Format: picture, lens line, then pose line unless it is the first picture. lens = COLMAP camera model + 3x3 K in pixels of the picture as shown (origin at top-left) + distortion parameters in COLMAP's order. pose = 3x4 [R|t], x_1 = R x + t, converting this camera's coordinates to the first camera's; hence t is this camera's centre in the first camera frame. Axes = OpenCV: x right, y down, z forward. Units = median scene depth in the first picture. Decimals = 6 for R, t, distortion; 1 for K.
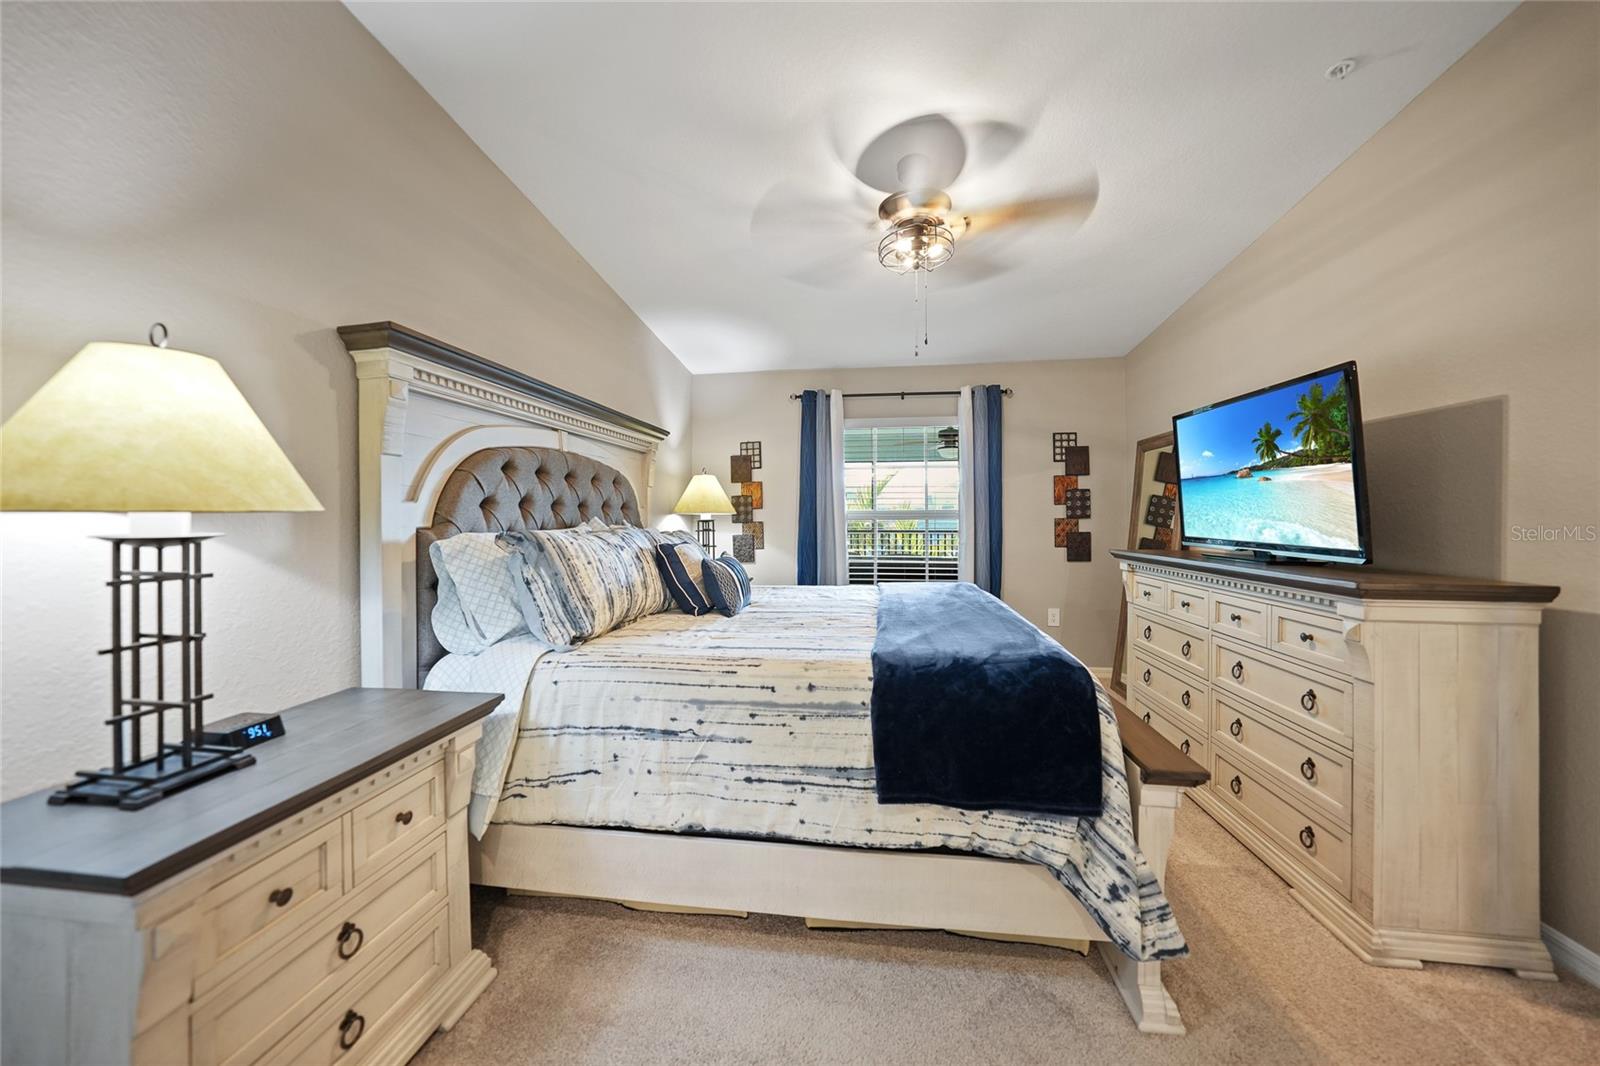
lens RADIAL K [[562.1, 0, 802.4], [0, 562.1, 517.9], [0, 0, 1]] dist [-0.017557, 0.000040]
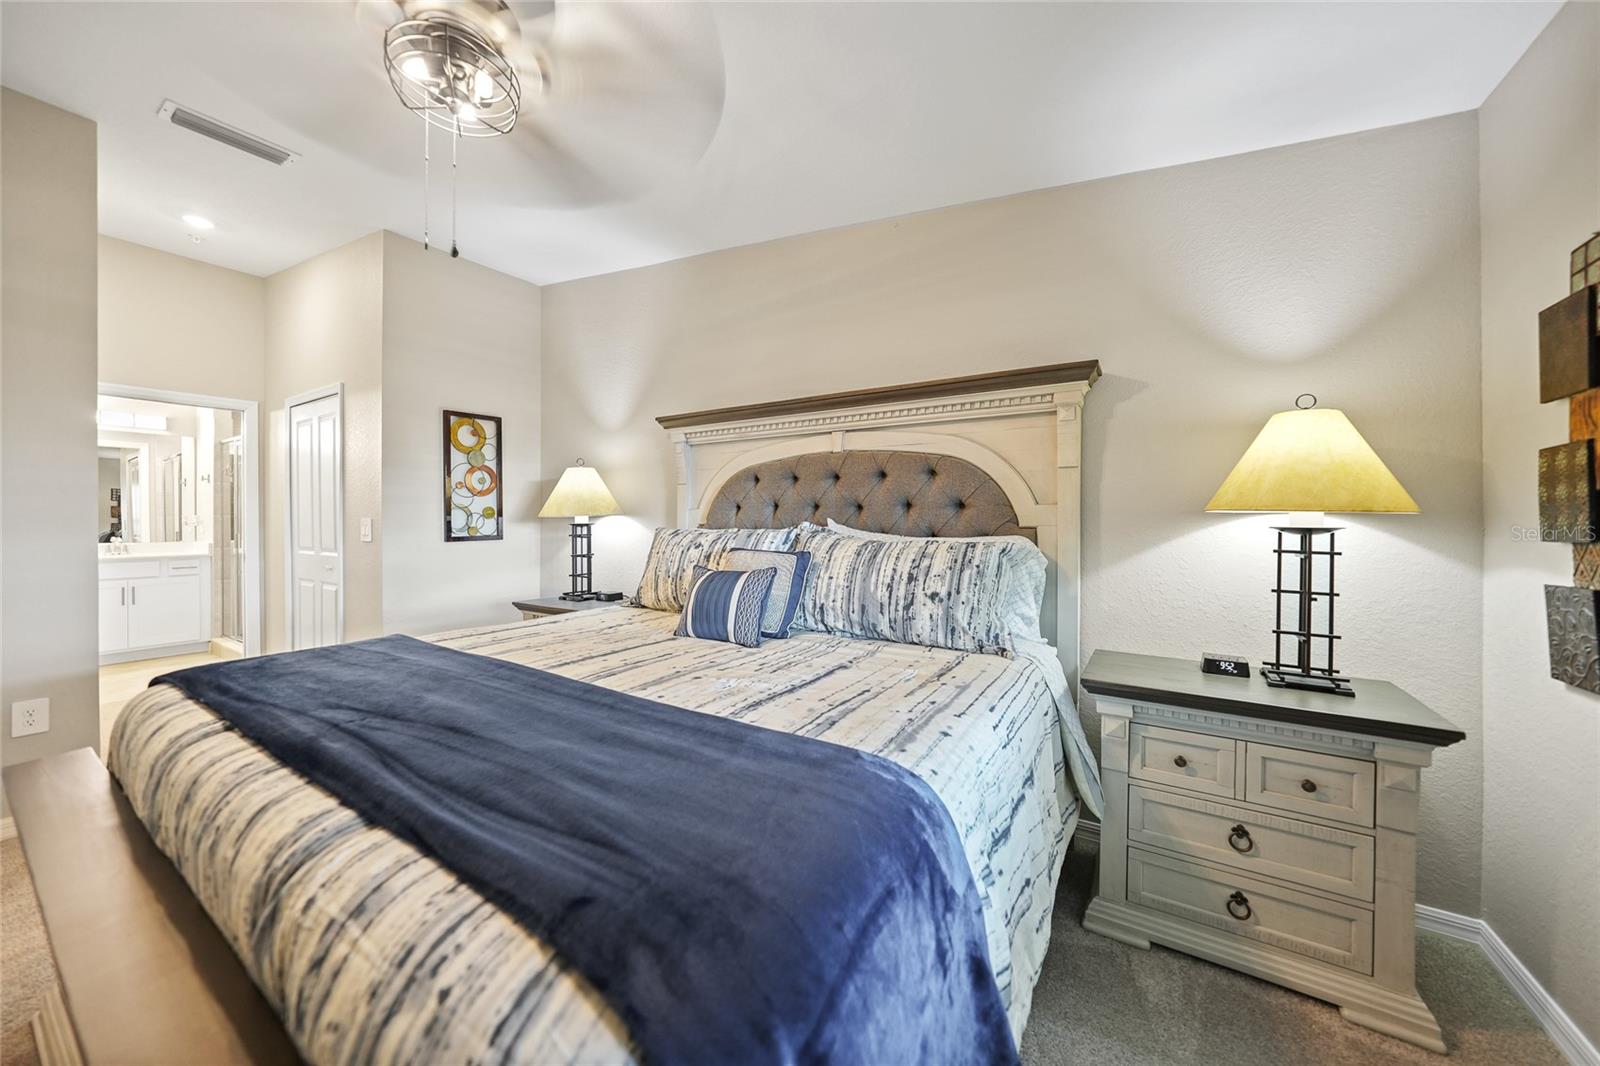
lens RADIAL K [[562.1, 0, 802.4], [0, 562.1, 517.9], [0, 0, 1]] dist [-0.017557, 0.000040]
pose [[-0.397389, 0.013858, -0.917546, 1.324142], [0.005304, 0.999904, 0.012805, -0.034836], [0.917635, 0.000222, -0.397424, 3.436031]]
